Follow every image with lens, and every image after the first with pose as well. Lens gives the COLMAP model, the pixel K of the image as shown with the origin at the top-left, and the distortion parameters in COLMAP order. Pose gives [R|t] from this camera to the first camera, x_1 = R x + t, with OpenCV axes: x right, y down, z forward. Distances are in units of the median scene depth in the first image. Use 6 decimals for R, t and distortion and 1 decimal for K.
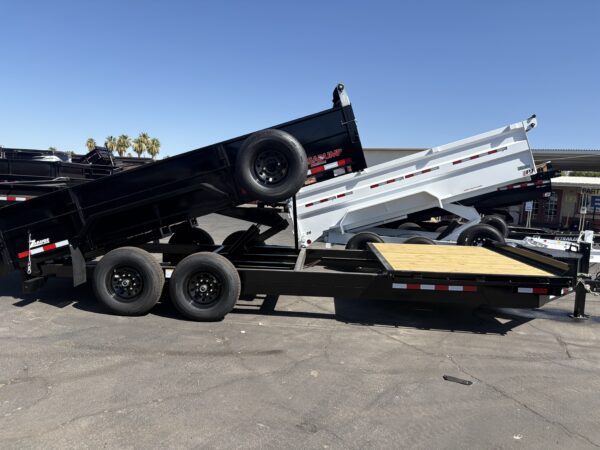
lens RADIAL K [[452.1, 0, 301.2], [0, 452.1, 229.4], [0, 0, 1]] dist [0.026745, -0.006619]
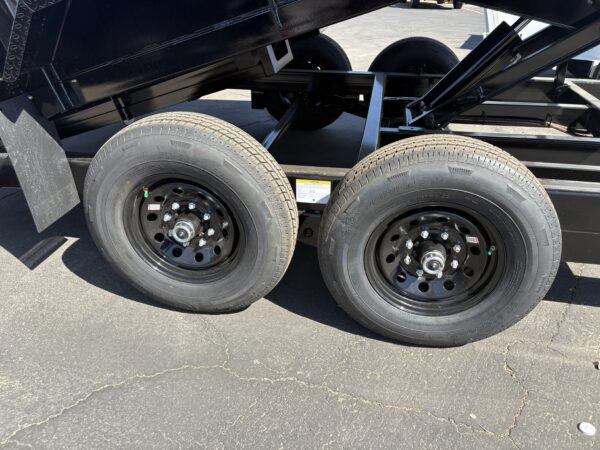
lens RADIAL K [[452.1, 0, 300.7], [0, 452.1, 227.1], [0, 0, 1]] dist [0.026745, -0.006619]
pose [[0.997406, 0.015095, -0.070379, -0.278538], [0.016180, 0.905727, 0.423553, -0.022319], [0.070138, -0.423593, 0.903133, 0.708599]]
